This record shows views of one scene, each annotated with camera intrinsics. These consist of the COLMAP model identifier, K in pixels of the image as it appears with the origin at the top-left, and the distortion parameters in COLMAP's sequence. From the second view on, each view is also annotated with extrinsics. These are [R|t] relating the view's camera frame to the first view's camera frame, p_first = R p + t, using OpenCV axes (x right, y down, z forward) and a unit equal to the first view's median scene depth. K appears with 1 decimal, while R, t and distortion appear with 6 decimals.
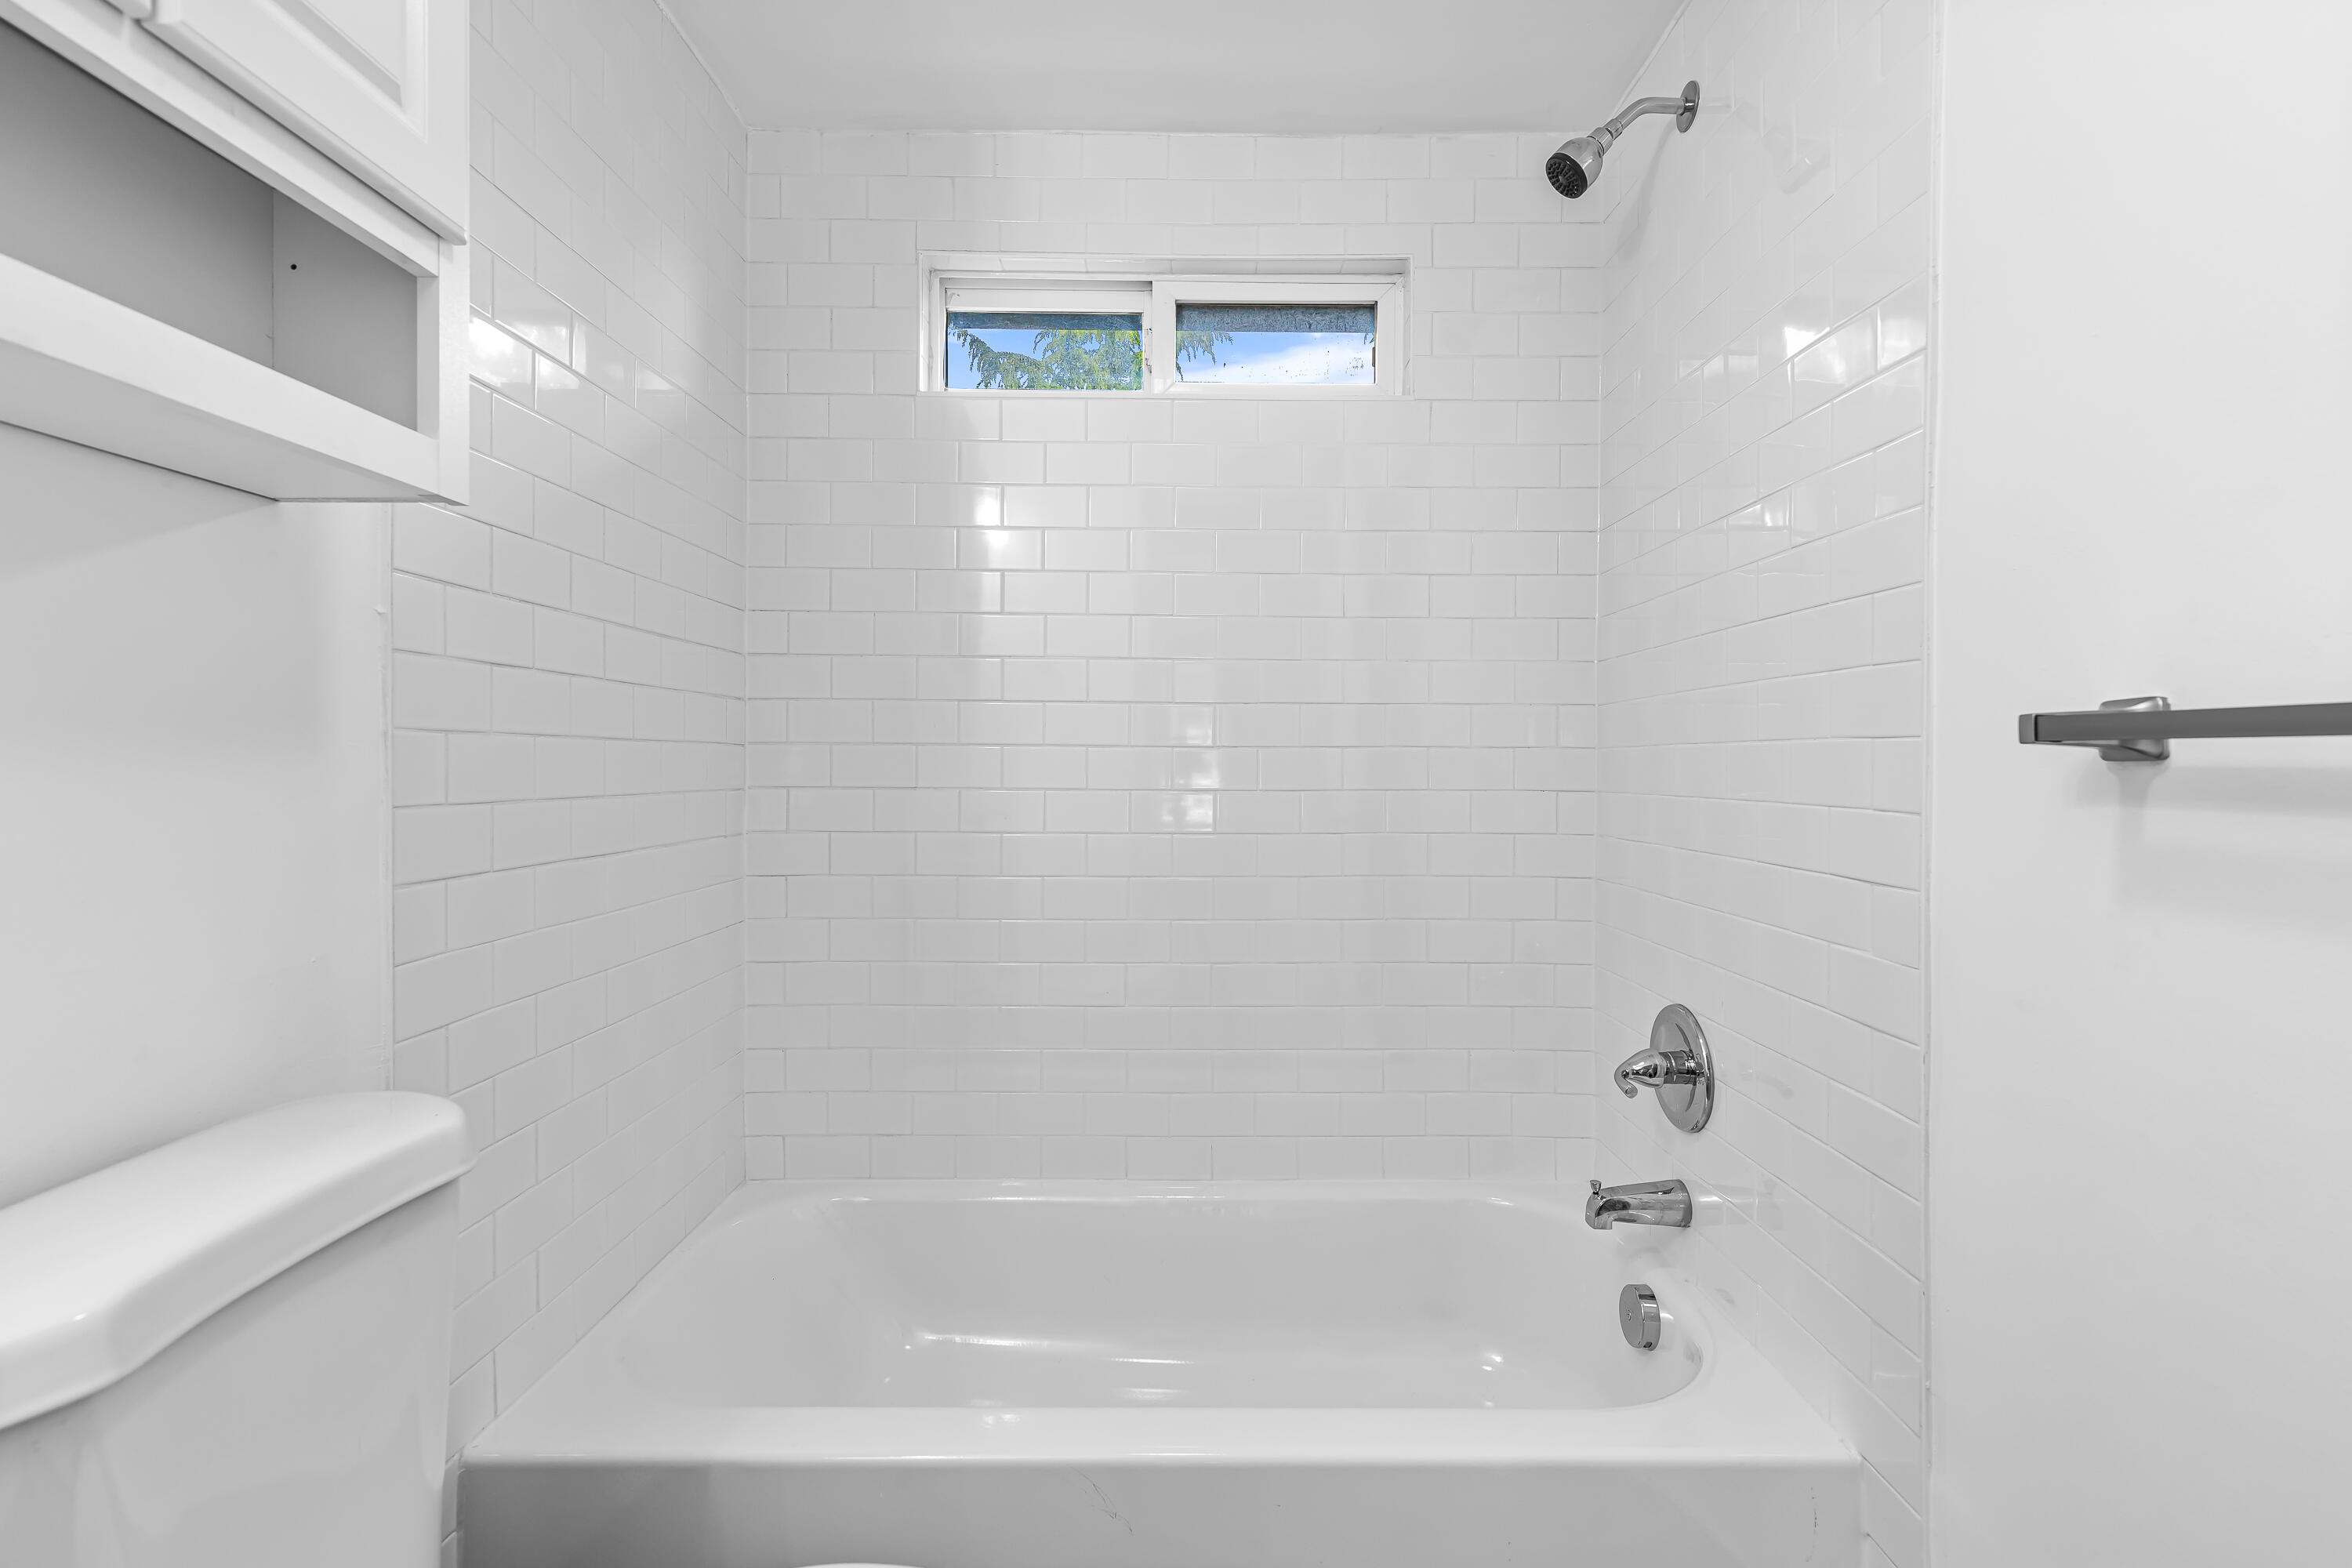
lens RADIAL K [[1066.3, 0, 1186.8], [0, 1066.3, 781.2], [0, 0, 1]] dist [0.008273, -0.001078]
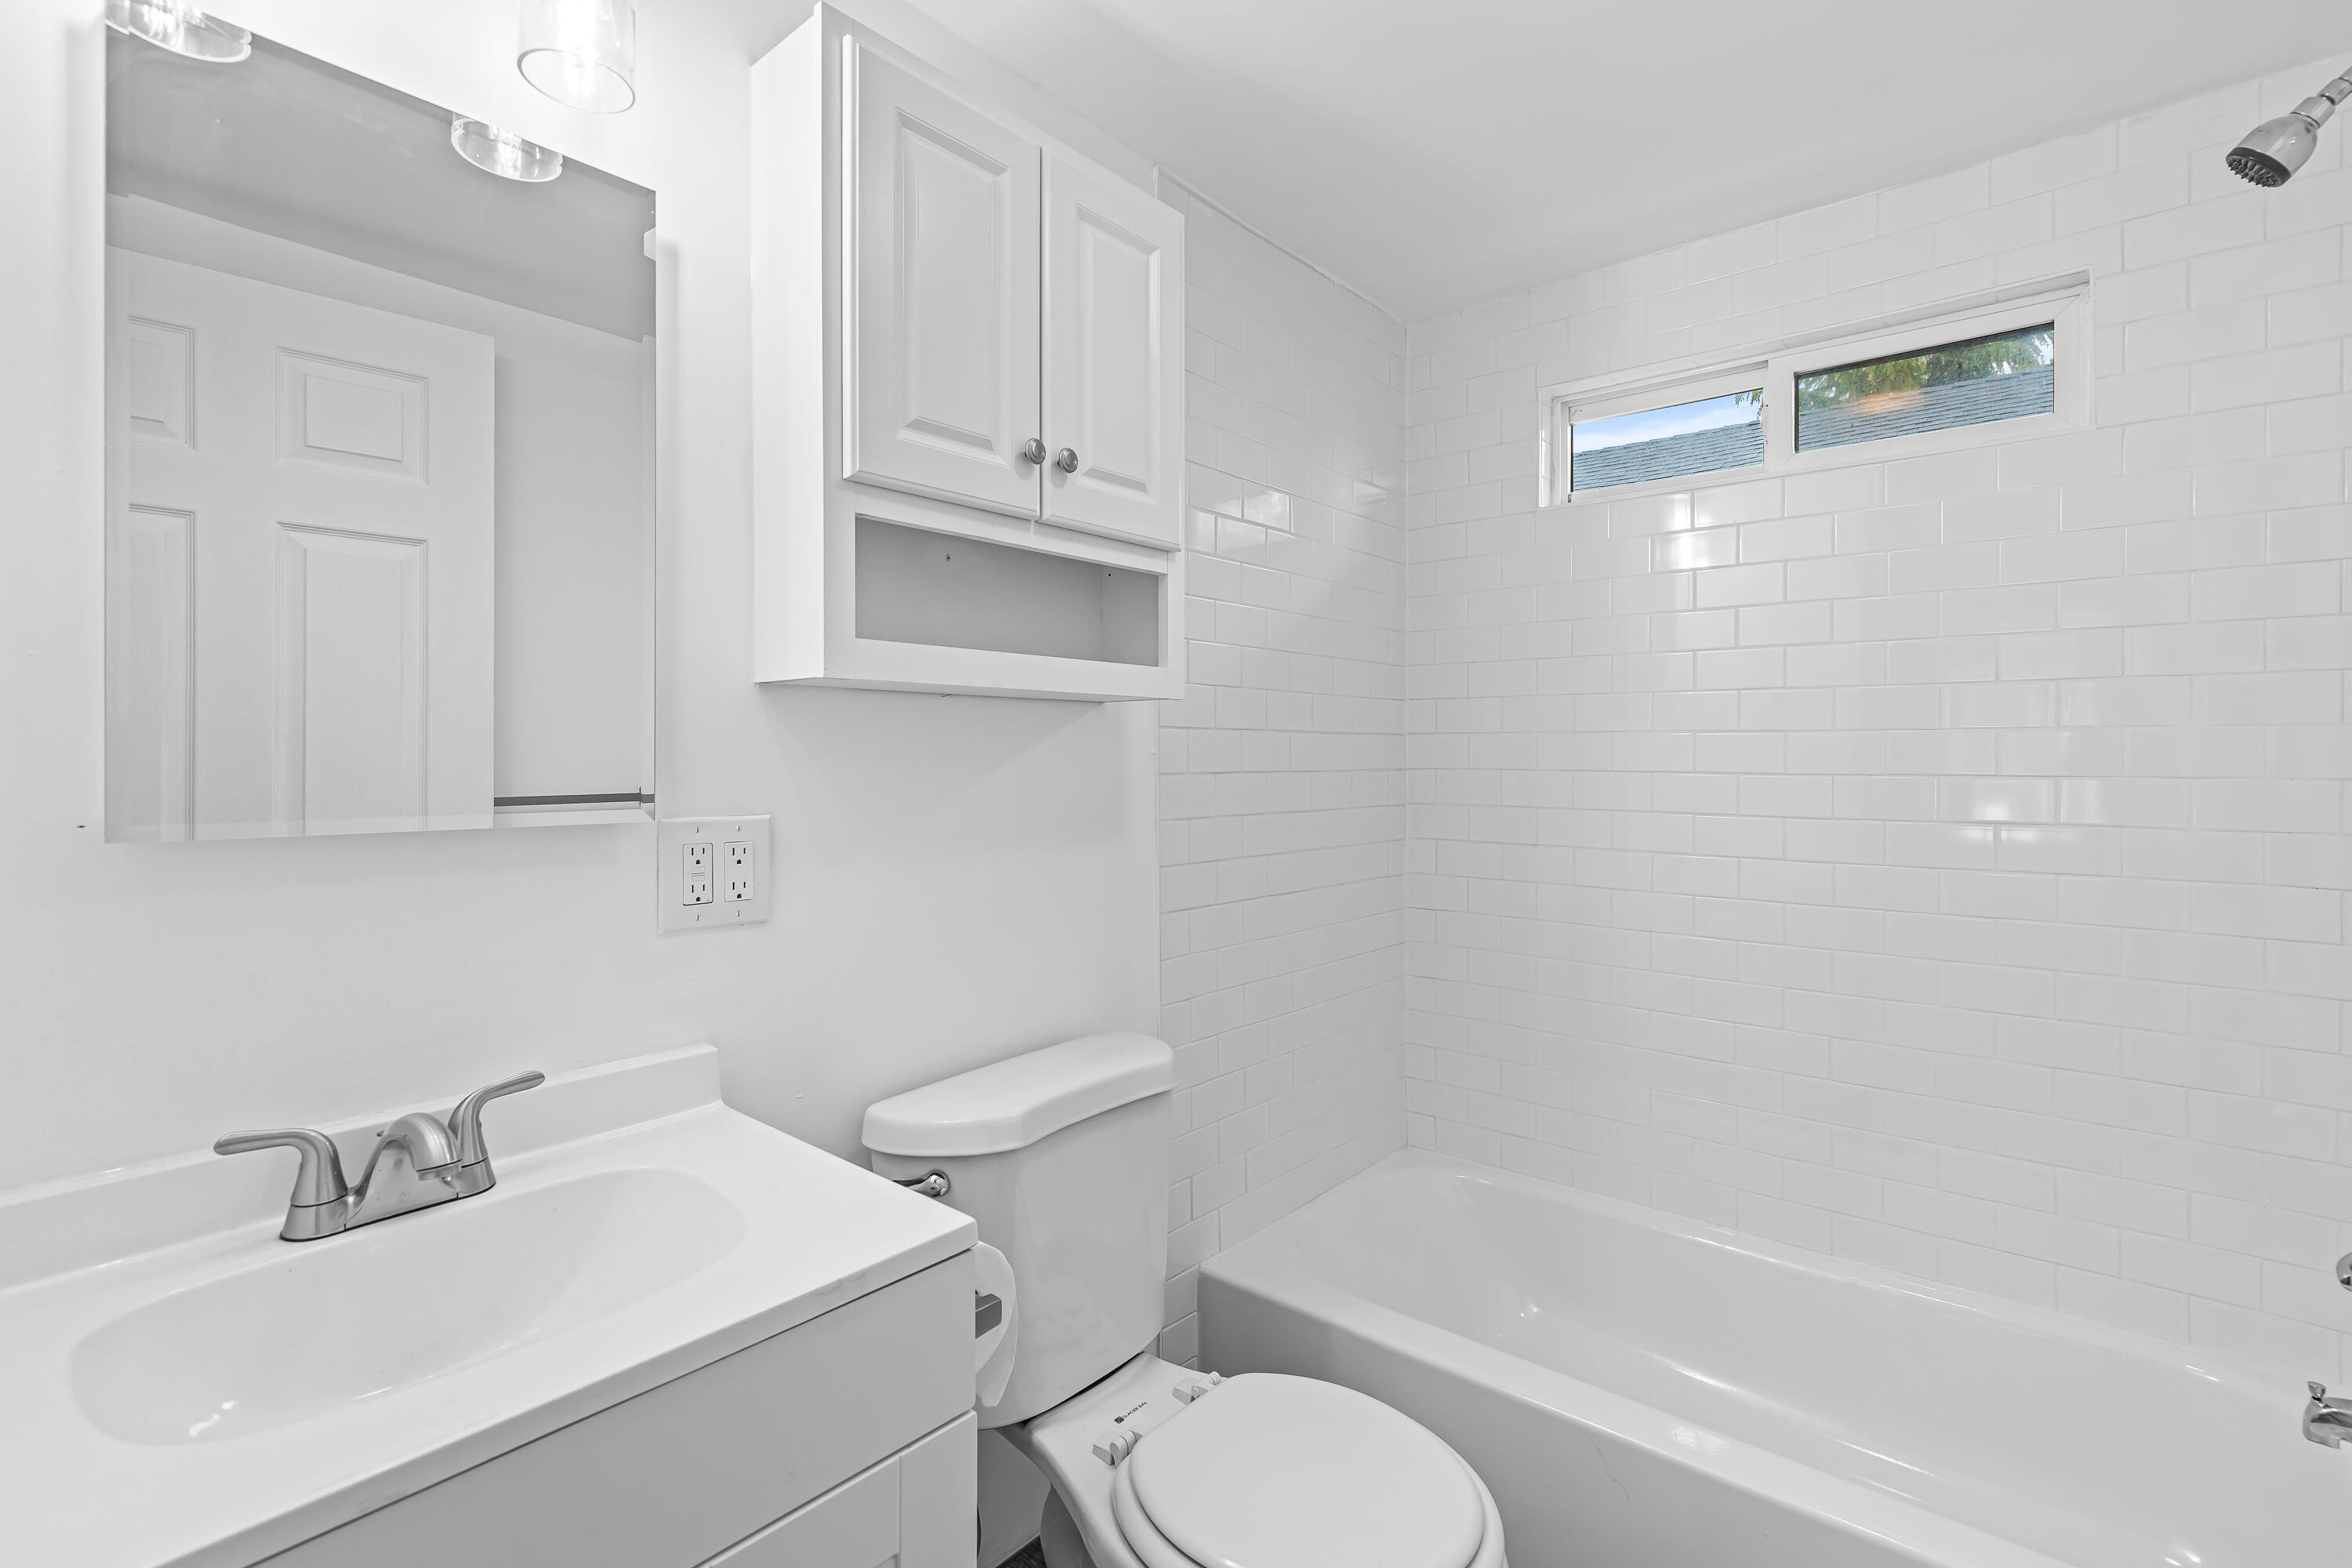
lens RADIAL K [[1086.6, 0, 1175.5], [0, 1086.6, 800.8], [0, 0, 1]] dist [0.010433, -0.001597]
pose [[0.756902, 0.022256, -0.653149, 0.243958], [-0.005791, 0.999609, 0.027352, -0.078765], [0.653503, -0.016920, 0.756735, -0.172191]]
